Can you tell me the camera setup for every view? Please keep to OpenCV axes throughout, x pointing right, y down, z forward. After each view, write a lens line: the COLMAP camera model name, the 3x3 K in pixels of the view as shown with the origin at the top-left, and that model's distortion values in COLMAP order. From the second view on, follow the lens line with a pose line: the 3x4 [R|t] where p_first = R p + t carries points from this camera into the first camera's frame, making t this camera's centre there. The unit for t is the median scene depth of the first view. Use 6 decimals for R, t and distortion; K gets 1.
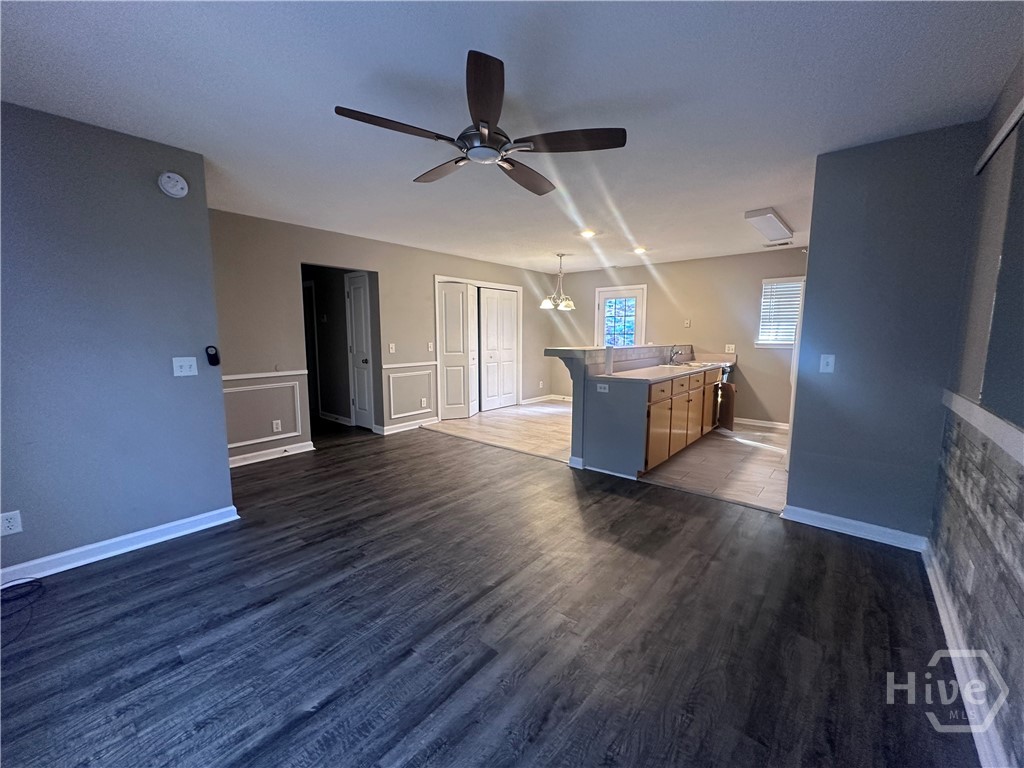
lens RADIAL K [[407.9, 0, 509.2], [0, 407.9, 385.5], [0, 0, 1]] dist [0.000322, 0.000062]
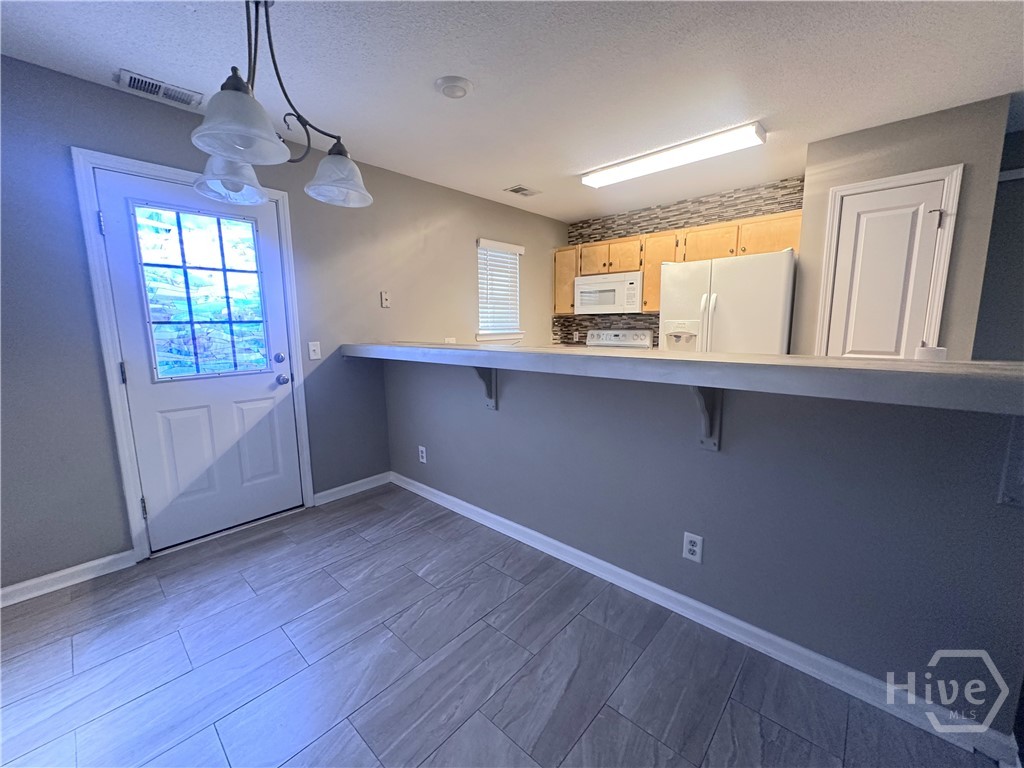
lens RADIAL K [[407.9, 0, 512.1], [0, 407.9, 381.3], [0, 0, 1]] dist [0.000322, 0.000062]
pose [[0.026581, -0.146190, 0.988899, -0.117167], [0.134860, 0.980730, 0.141358, -0.172253], [-0.990508, 0.129606, 0.045784, 1.385348]]
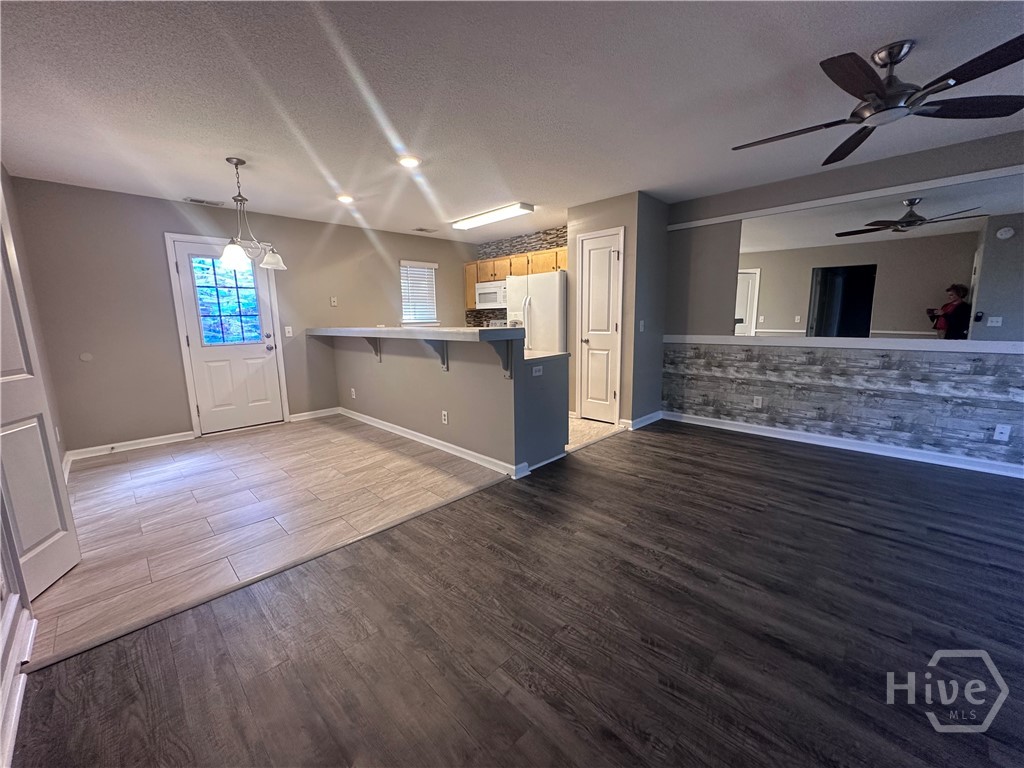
lens RADIAL K [[407.9, 0, 511.1], [0, 407.9, 380.5], [0, 0, 1]] dist [0.000322, 0.000062]
pose [[0.072385, -0.158678, 0.984673, -0.629270], [0.142893, 0.978728, 0.147215, -0.109187], [-0.987088, 0.130047, 0.093519, 0.972904]]
